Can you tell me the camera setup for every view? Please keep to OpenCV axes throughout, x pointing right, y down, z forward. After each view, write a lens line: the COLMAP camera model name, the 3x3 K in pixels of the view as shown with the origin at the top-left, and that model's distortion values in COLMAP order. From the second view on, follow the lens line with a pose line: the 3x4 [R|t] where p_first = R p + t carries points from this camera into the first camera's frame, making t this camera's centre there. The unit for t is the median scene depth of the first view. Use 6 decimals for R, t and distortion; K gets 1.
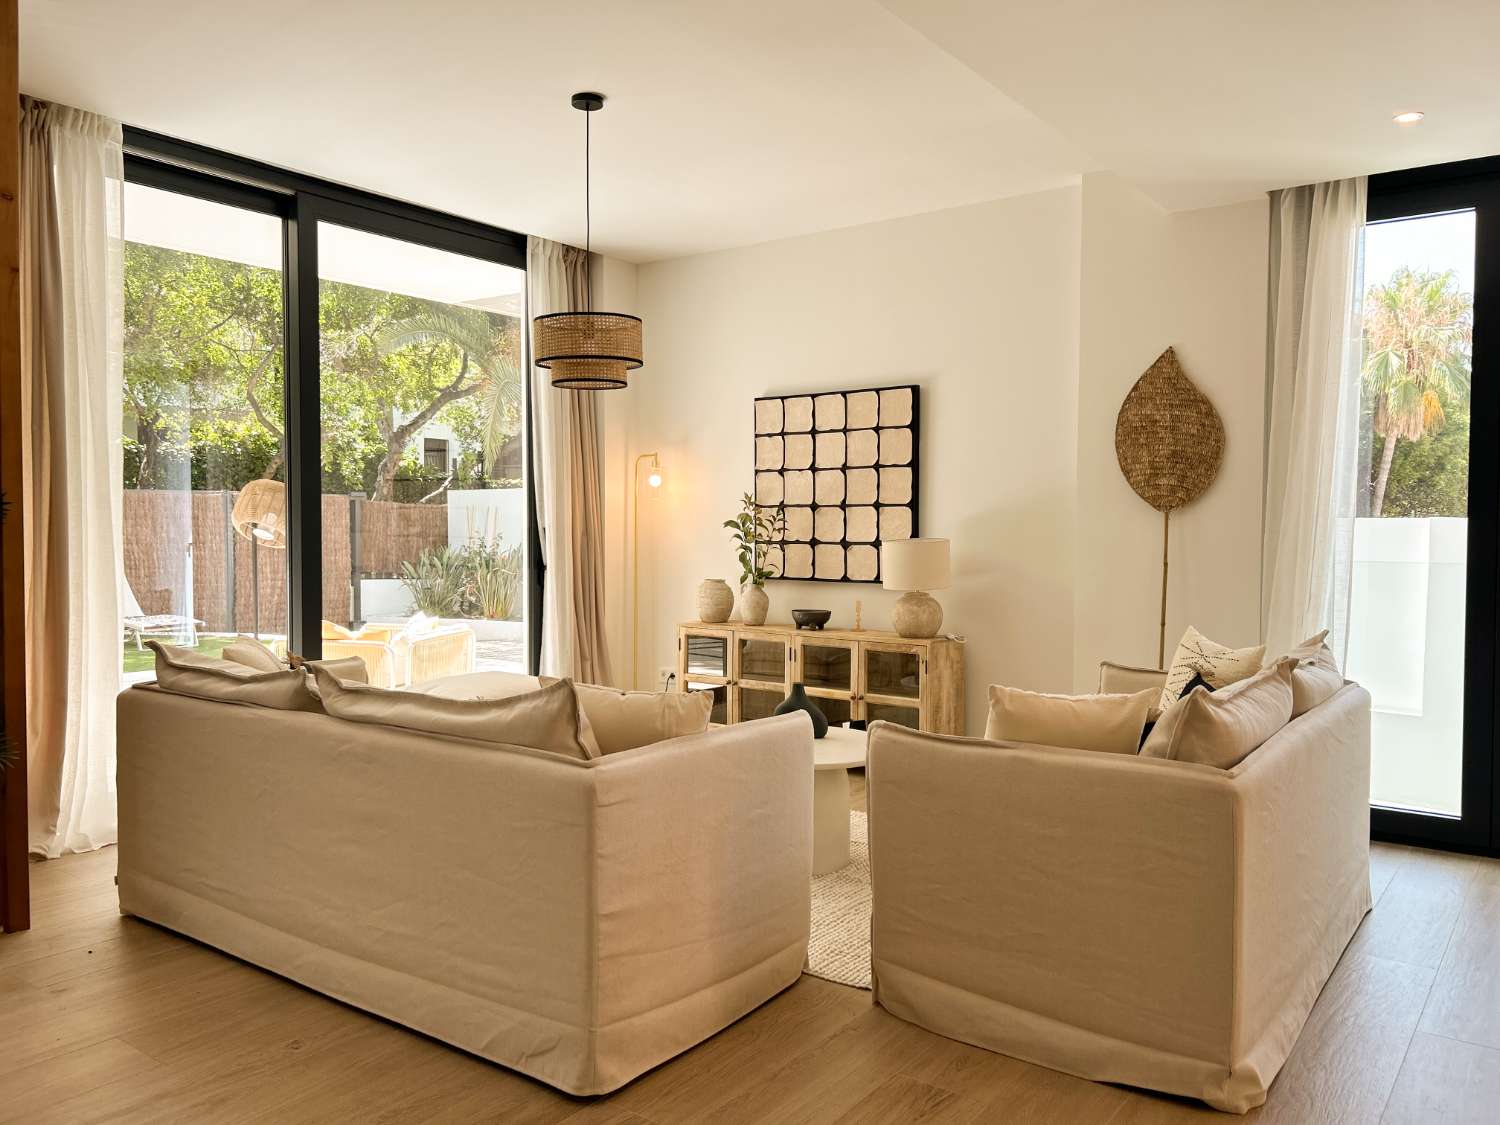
lens RADIAL K [[1132.5, 0, 750.0], [0, 1132.5, 562.5], [0, 0, 1]] dist [0.047212, -0.053852]
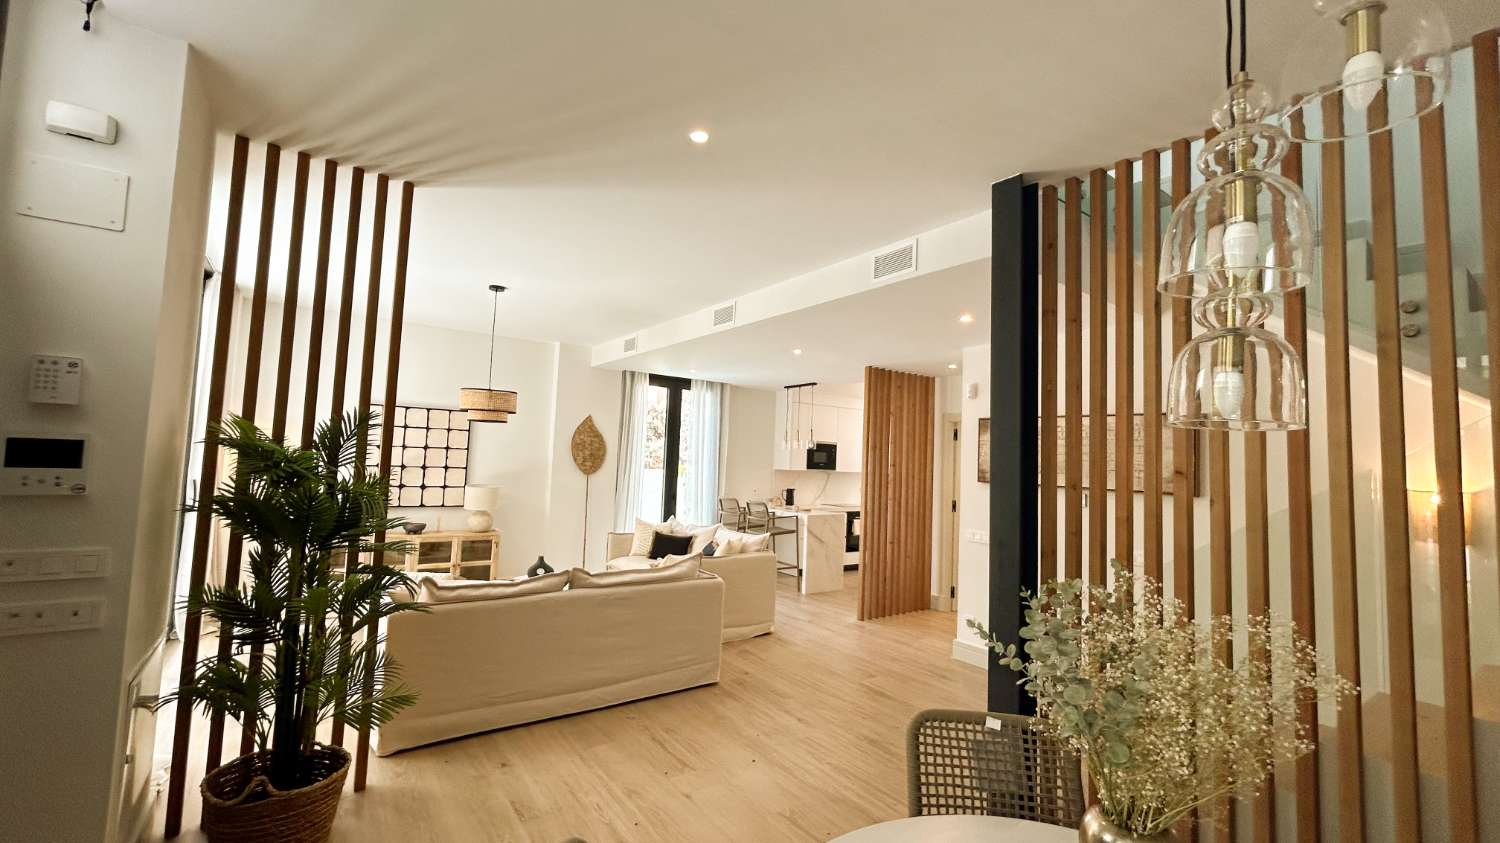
lens RADIAL K [[604.4, 0, 750.0], [0, 604.4, 421.5], [0, 0, 1]] dist [-0.000064, 0.000056]
pose [[0.294153, 0.075519, 0.952770, -0.888903], [-0.007871, 0.997031, -0.076598, -0.063858], [-0.955726, 0.015032, 0.293874, 0.201827]]
